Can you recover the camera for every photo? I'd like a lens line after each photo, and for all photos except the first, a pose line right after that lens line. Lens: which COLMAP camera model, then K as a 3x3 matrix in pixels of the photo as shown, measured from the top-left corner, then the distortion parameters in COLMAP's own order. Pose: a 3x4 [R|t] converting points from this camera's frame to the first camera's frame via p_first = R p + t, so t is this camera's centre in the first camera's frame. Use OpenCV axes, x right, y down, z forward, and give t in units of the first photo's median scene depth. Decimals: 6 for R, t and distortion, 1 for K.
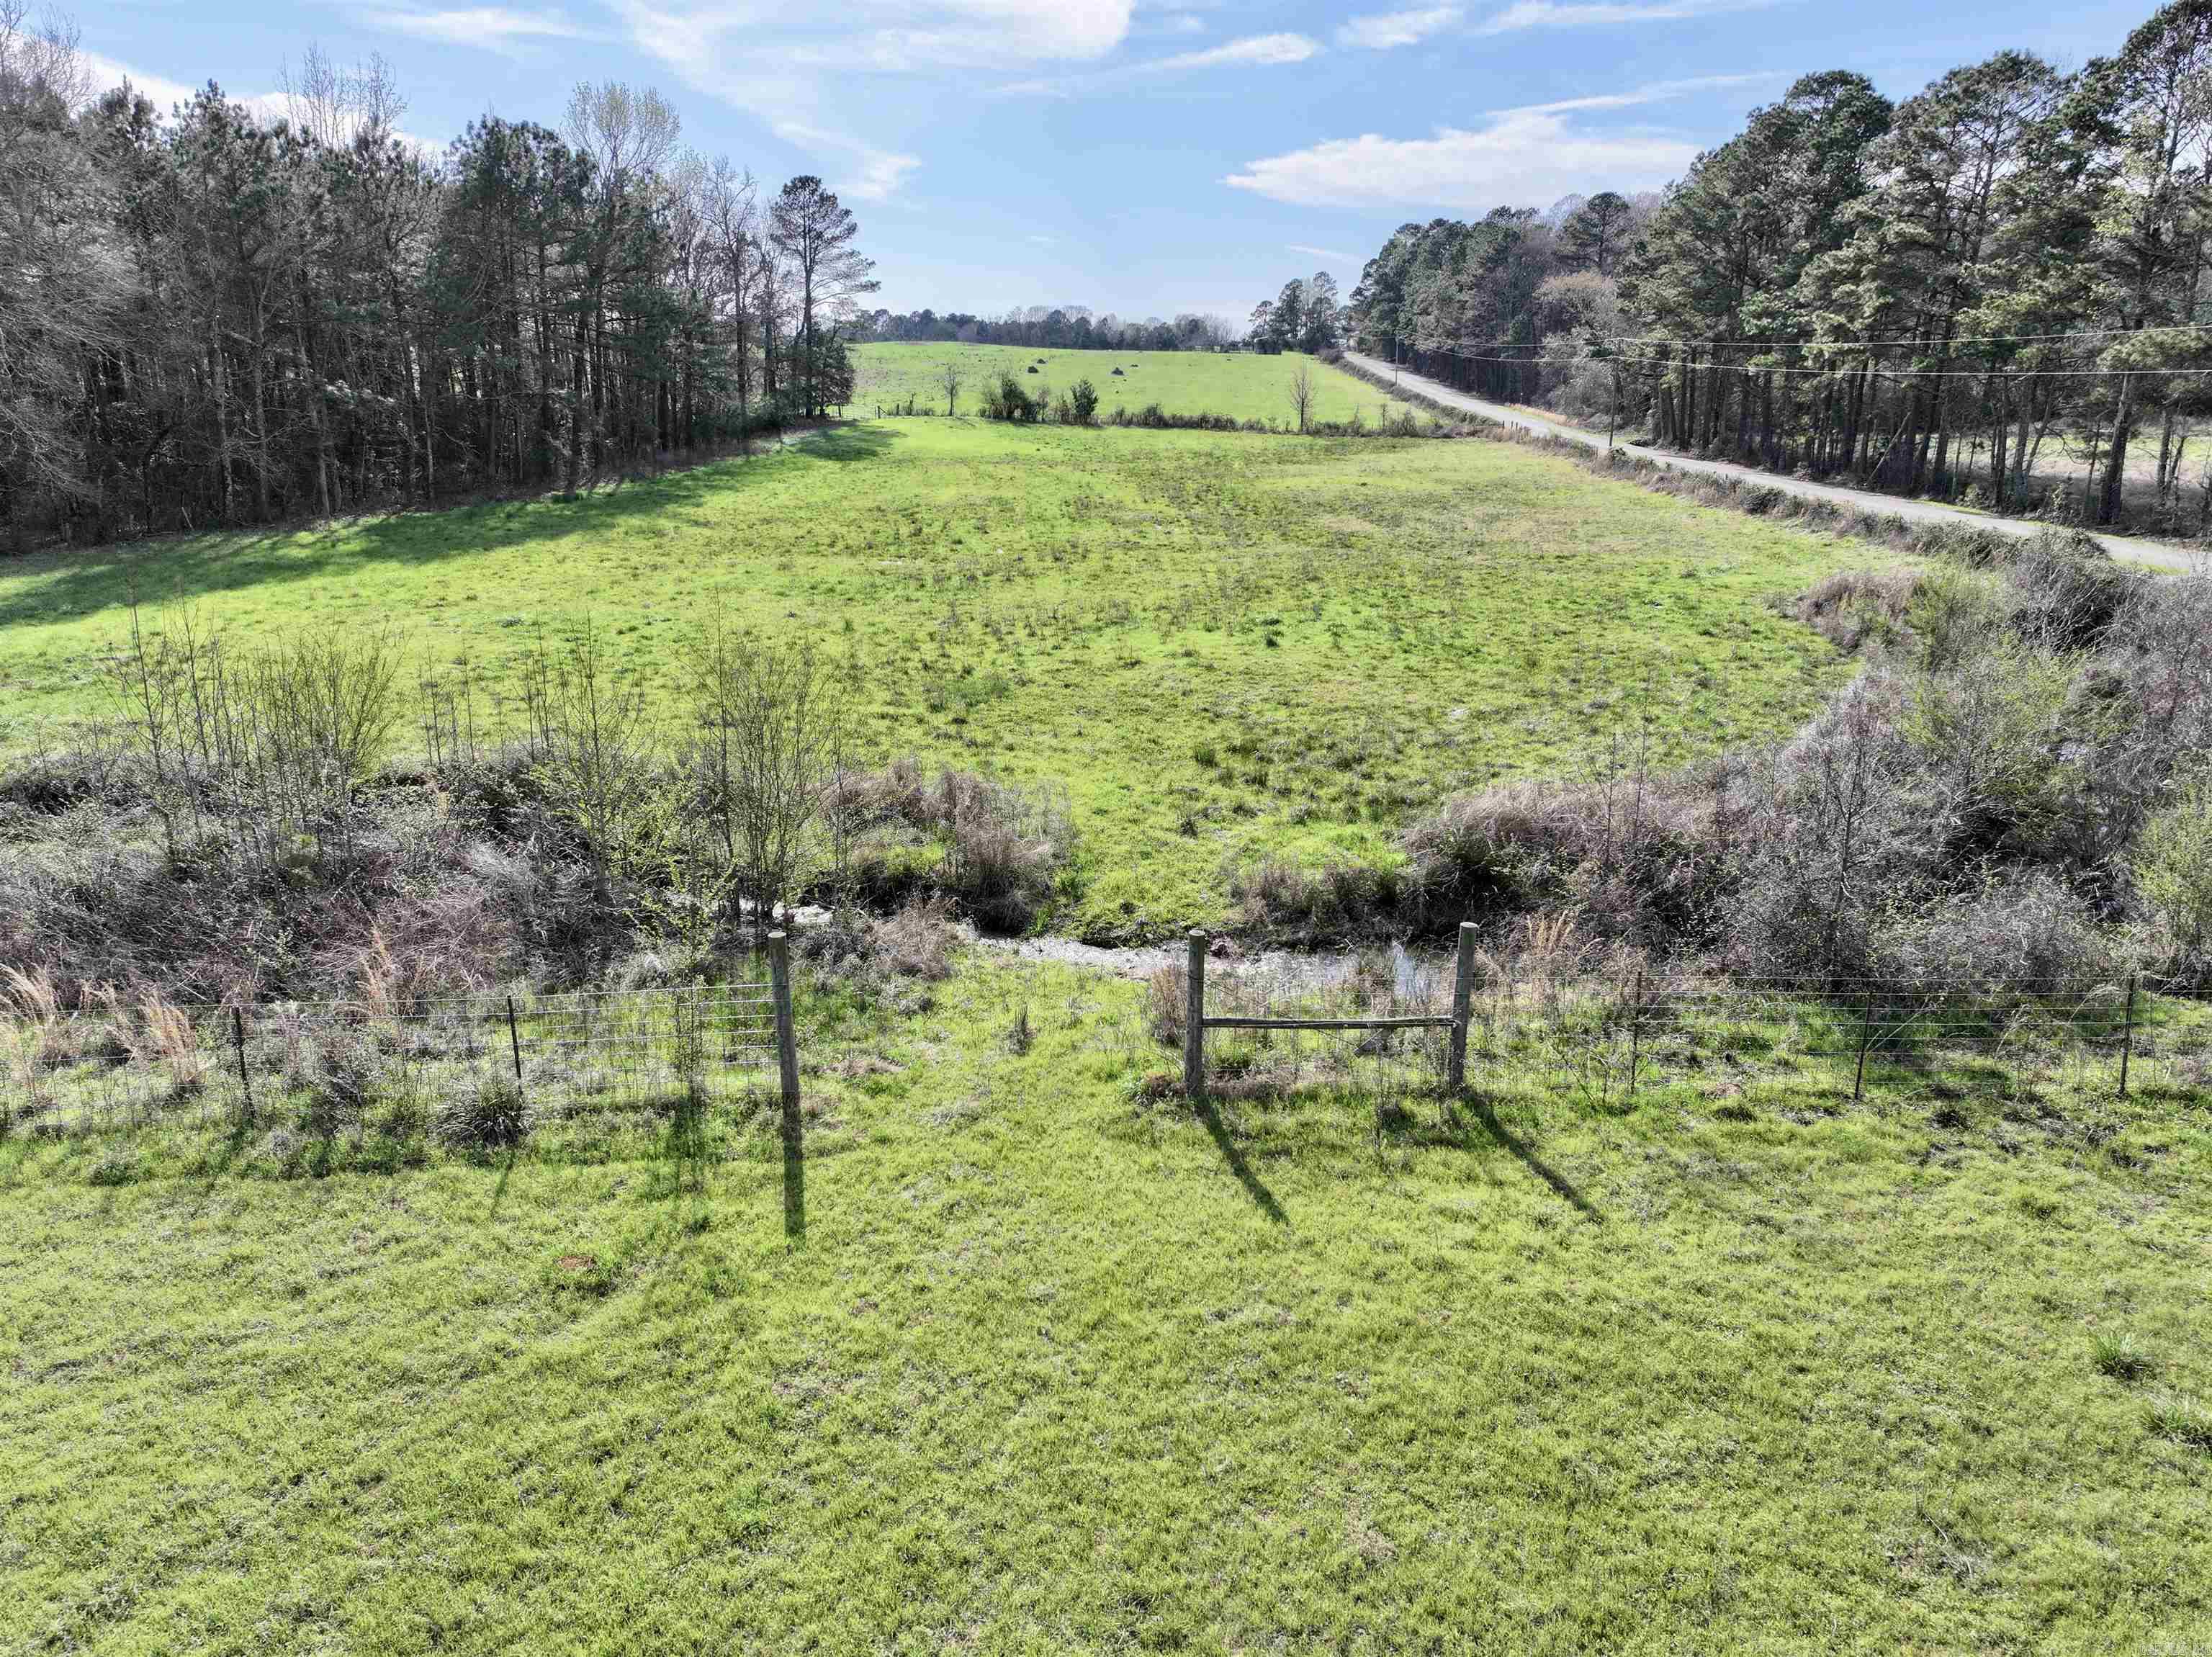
lens RADIAL K [[1539.8, 0, 1112.9], [0, 1539.8, 829.8], [0, 0, 1]] dist [0.003337, -0.000958]
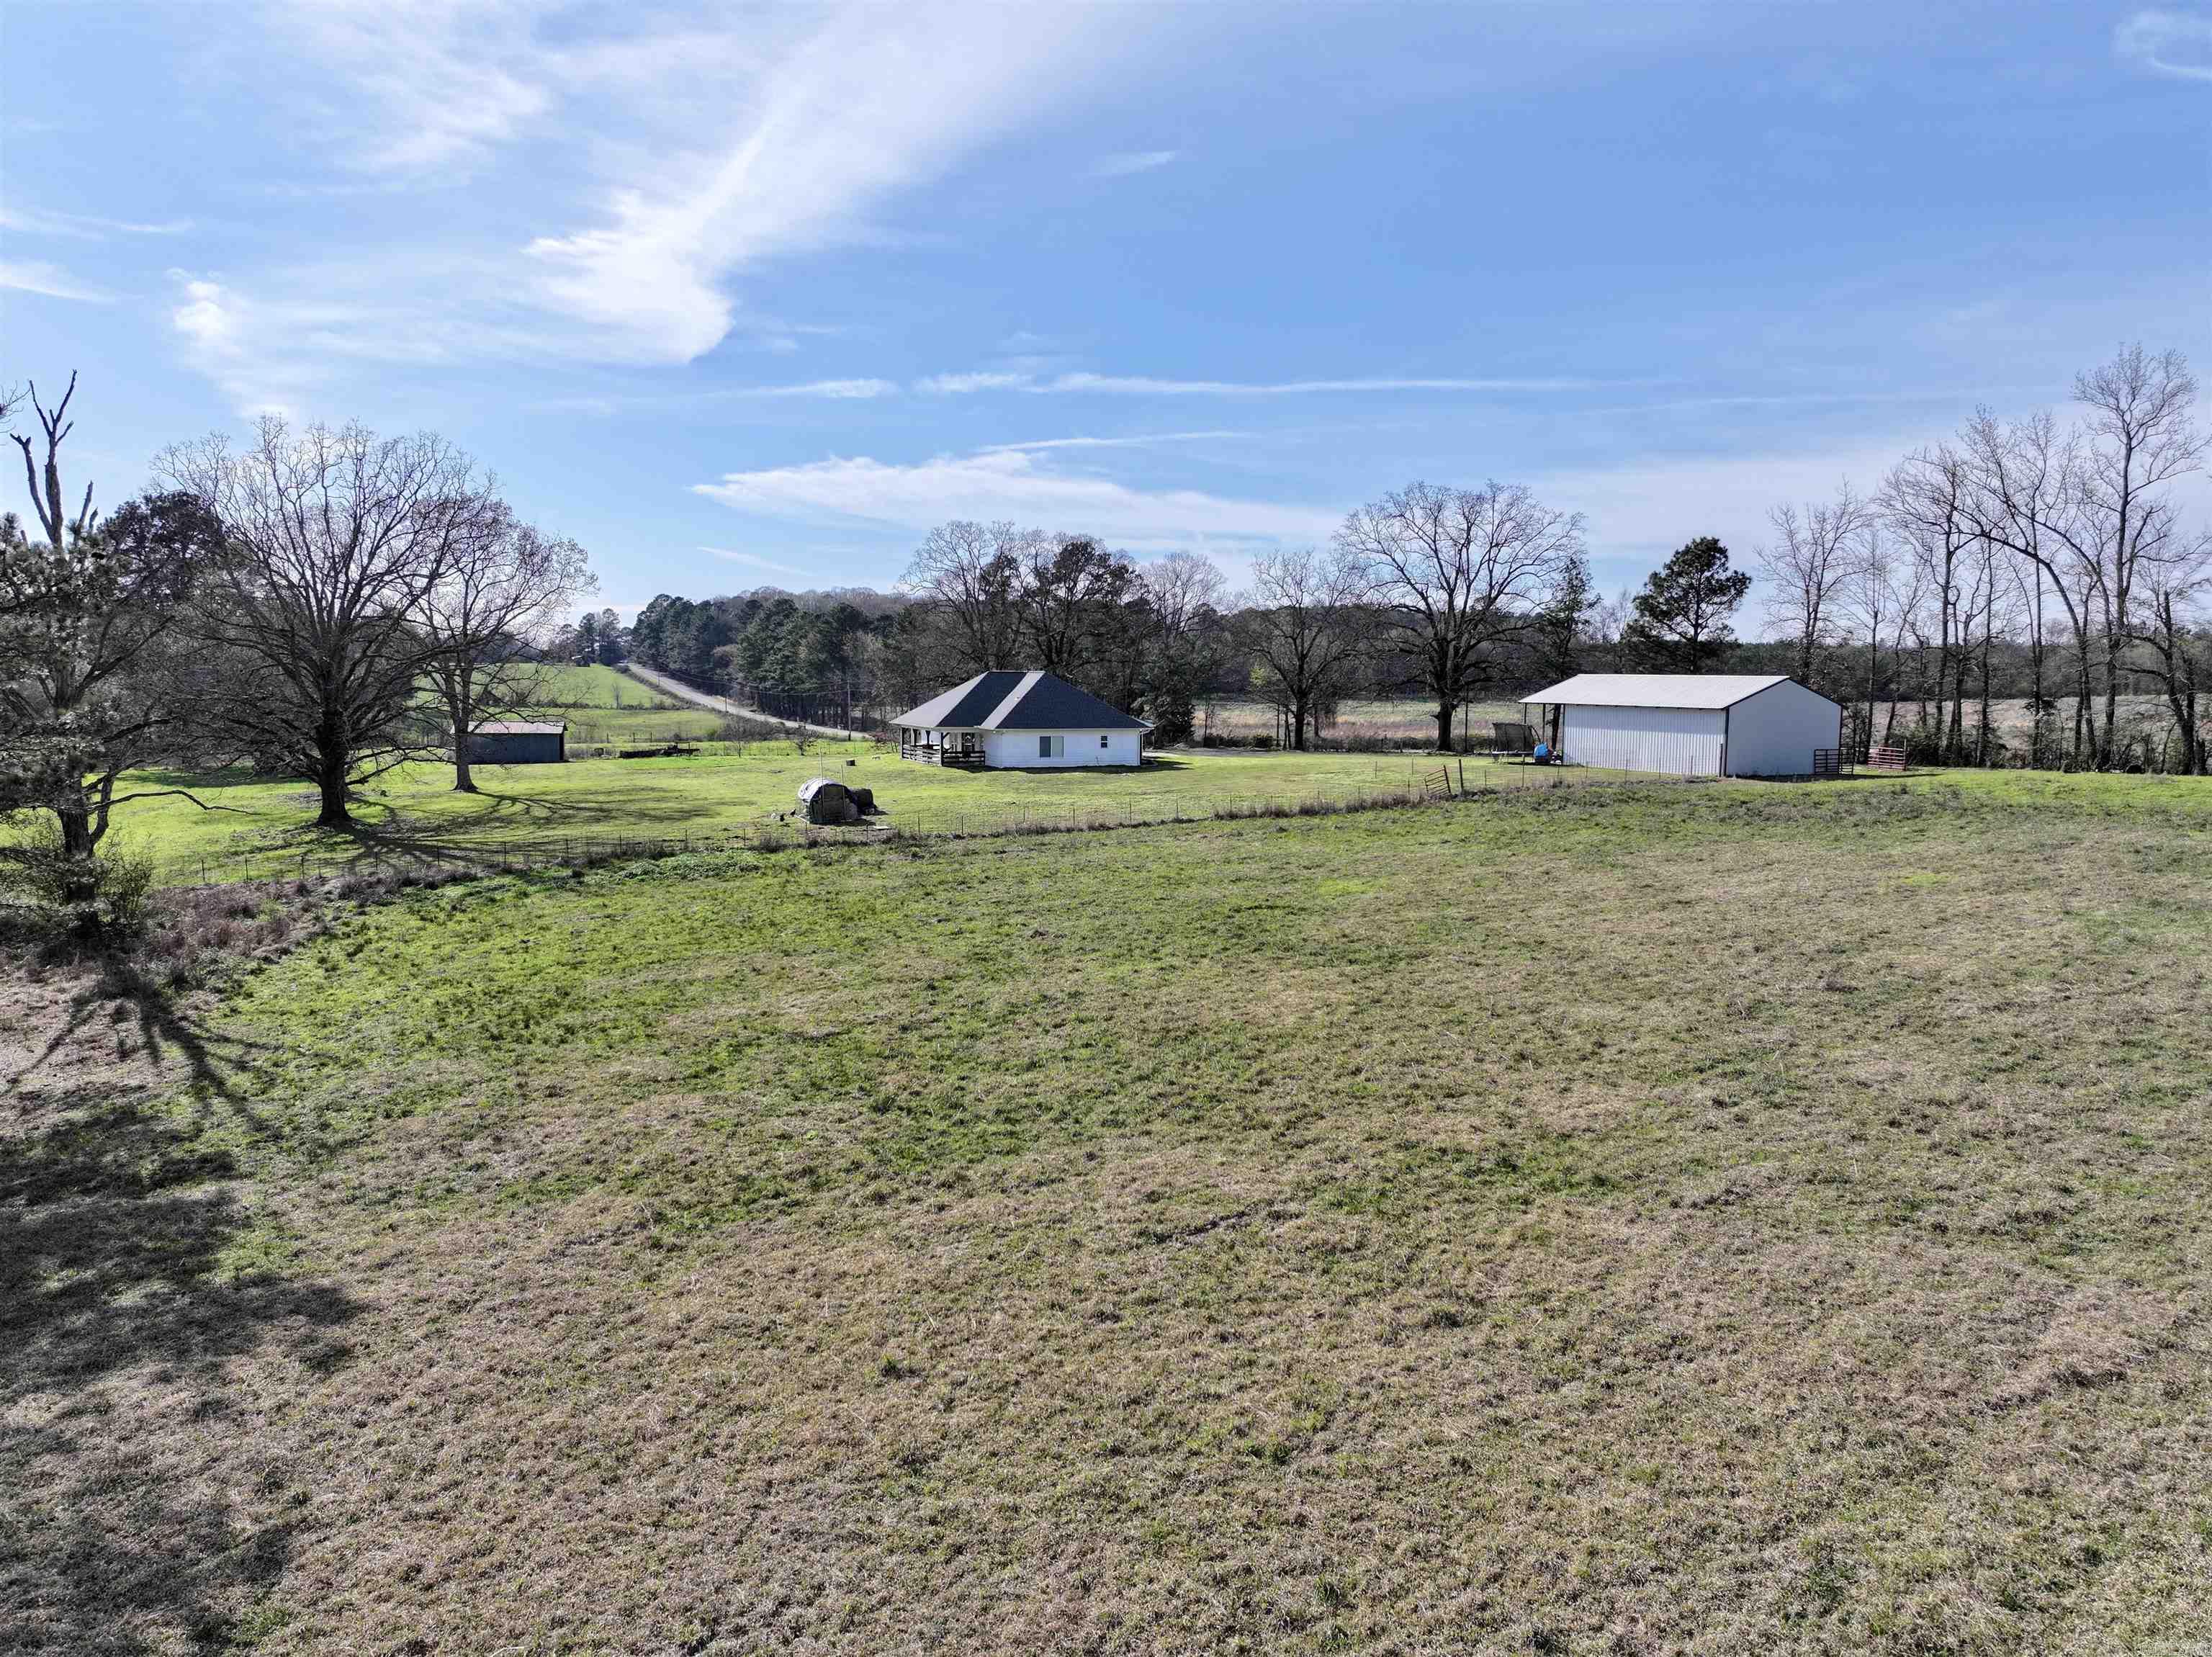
lens RADIAL K [[1539.8, 0, 1112.9], [0, 1539.8, 829.8], [0, 0, 1]] dist [0.003337, -0.000958]
pose [[0.900521, -0.048360, 0.432114, -0.147735], [0.124195, 0.981002, -0.149033, 0.247306], [-0.416698, 0.187874, 0.889419, -0.922436]]
